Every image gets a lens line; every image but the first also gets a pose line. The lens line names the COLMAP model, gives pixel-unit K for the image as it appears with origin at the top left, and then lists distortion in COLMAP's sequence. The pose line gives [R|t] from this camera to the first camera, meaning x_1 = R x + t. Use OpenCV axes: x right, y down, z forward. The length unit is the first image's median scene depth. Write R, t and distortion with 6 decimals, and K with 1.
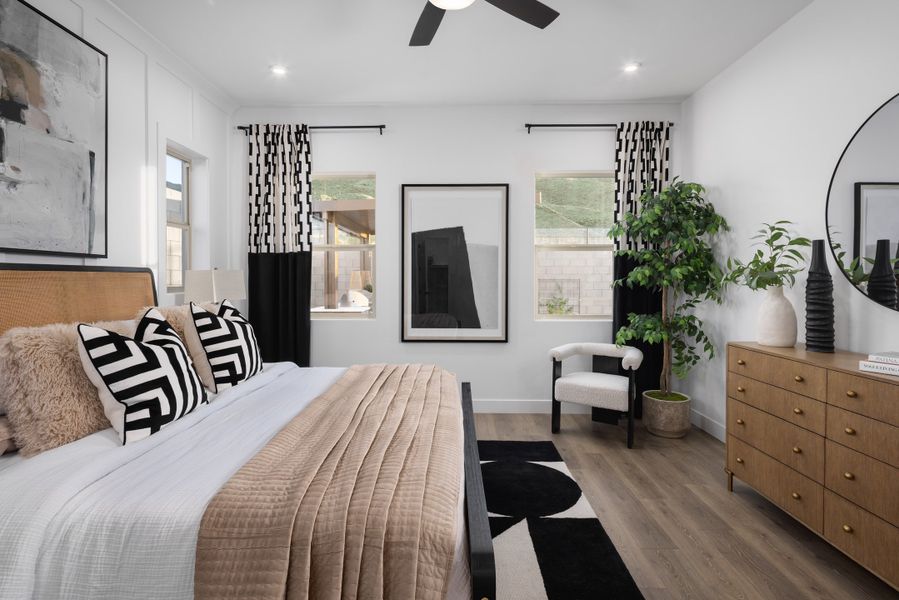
lens RADIAL K [[446.3, 0, 447.8], [0, 446.3, 280.7], [0, 0, 1]] dist [0.005164, -0.000594]
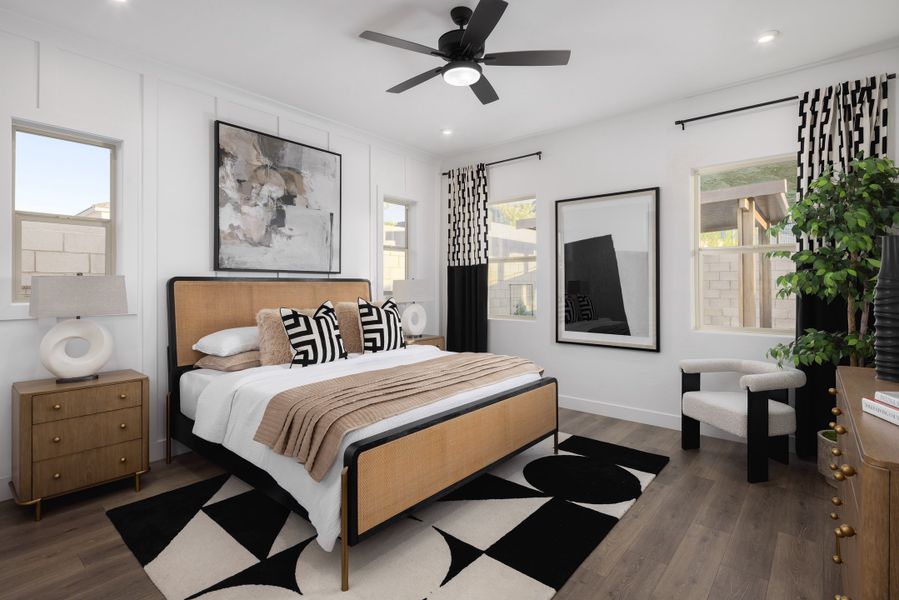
lens RADIAL K [[446.3, 0, 447.8], [0, 446.3, 280.7], [0, 0, 1]] dist [0.005164, -0.000594]
pose [[0.771997, -0.007174, -0.635586, 0.403660], [-0.002178, 0.999901, -0.013932, -0.000776], [0.635623, 0.012140, 0.771905, -0.030645]]
